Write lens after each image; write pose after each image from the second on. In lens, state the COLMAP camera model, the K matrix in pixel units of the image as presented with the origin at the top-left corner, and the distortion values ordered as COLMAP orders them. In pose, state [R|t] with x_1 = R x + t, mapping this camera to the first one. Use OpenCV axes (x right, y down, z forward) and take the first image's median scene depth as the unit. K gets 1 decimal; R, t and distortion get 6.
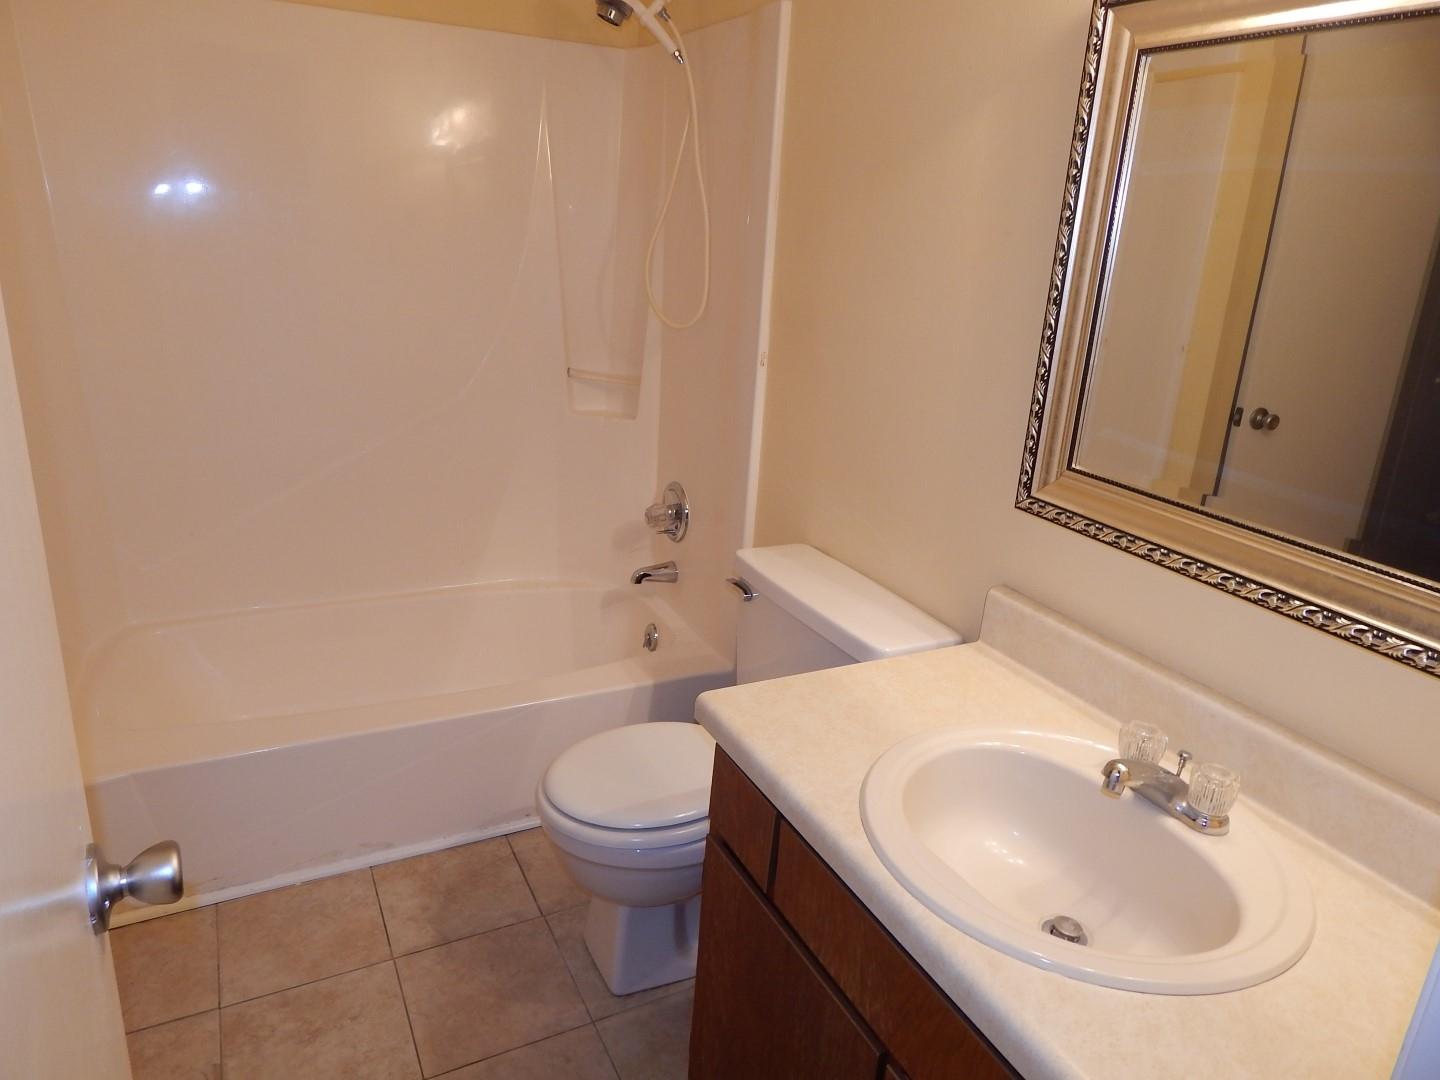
lens RADIAL K [[953.1, 0, 726.6], [0, 953.1, 539.6], [0, 0, 1]] dist [0.006613, -0.005144]
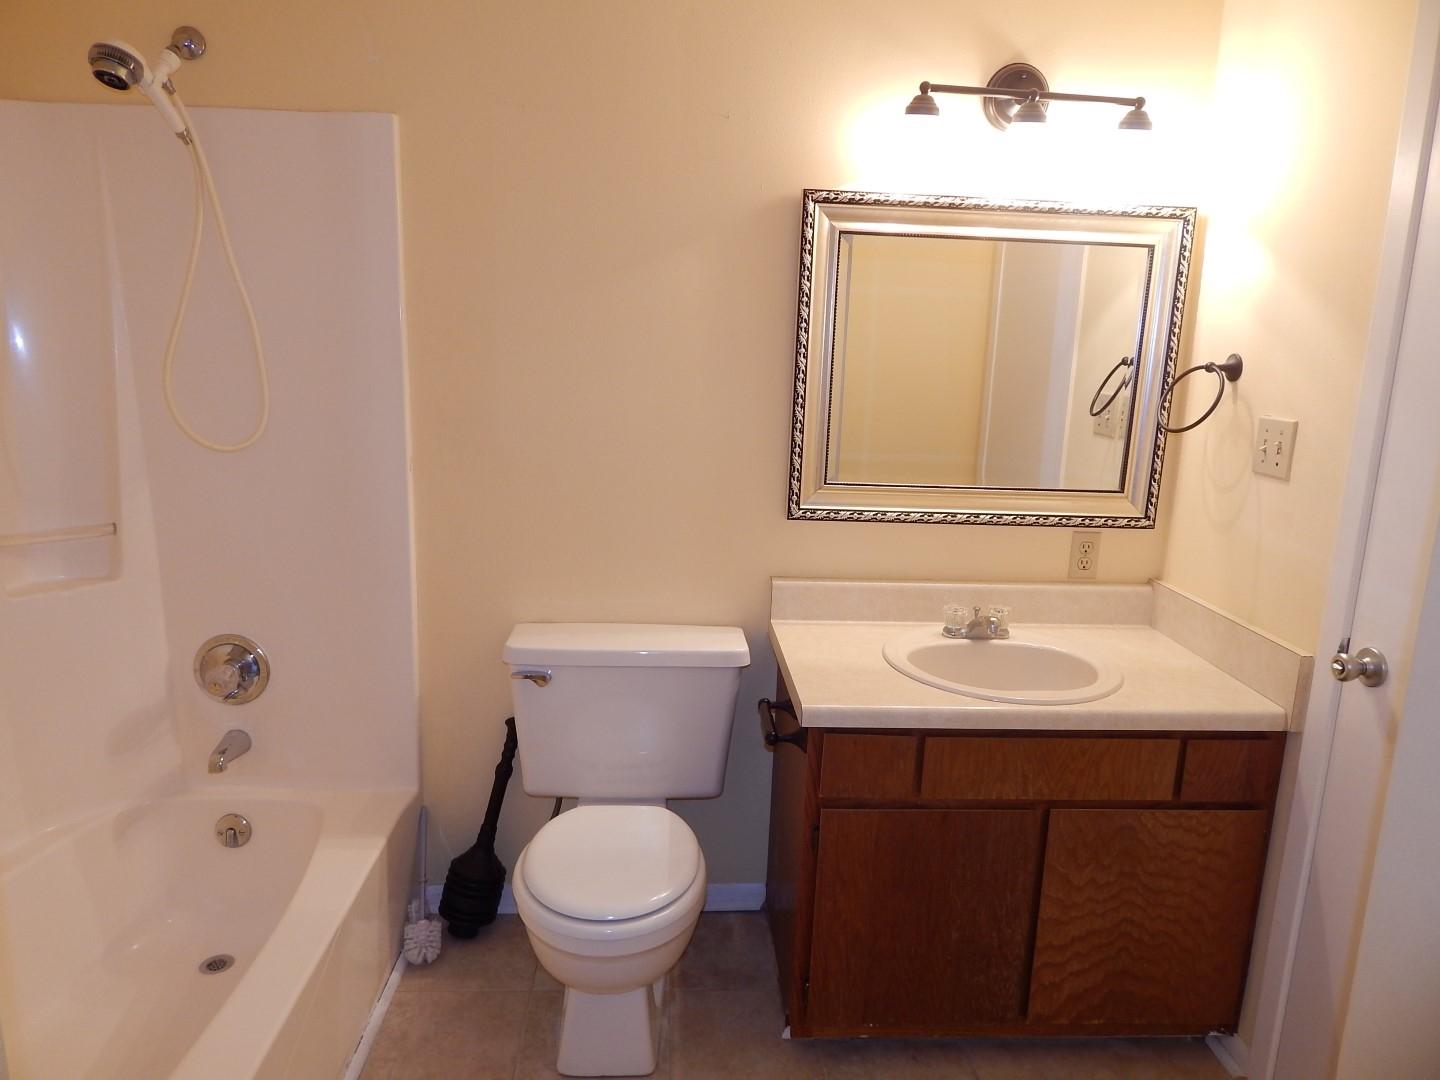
lens RADIAL K [[953.1, 0, 718.9], [0, 953.1, 537.8], [0, 0, 1]] dist [0.006613, -0.005144]
pose [[0.409443, -0.237198, 0.880962, -1.057648], [0.280042, 0.951672, 0.126082, -0.224980], [-0.868293, 0.195083, 0.456081, 0.435693]]
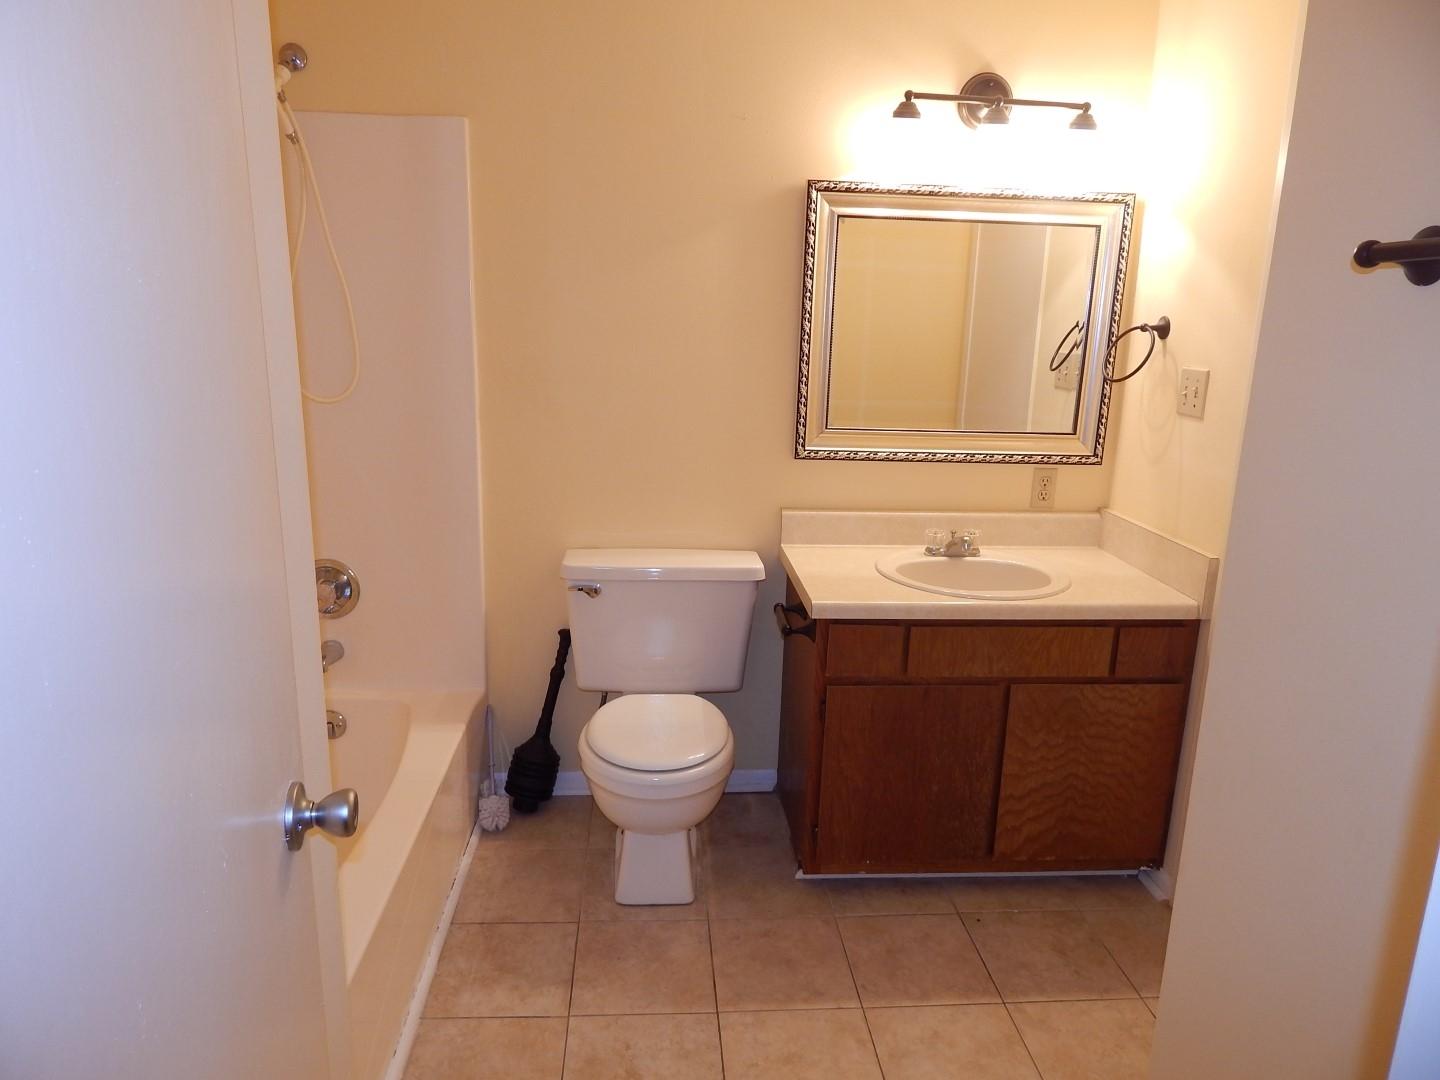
lens RADIAL K [[953.1, 0, 722.5], [0, 953.1, 538.8], [0, 0, 1]] dist [0.006613, -0.005144]
pose [[0.391571, -0.265091, 0.881135, -1.349732], [0.285953, 0.945244, 0.157303, -0.211478], [-0.874588, 0.190368, 0.445933, 0.371860]]
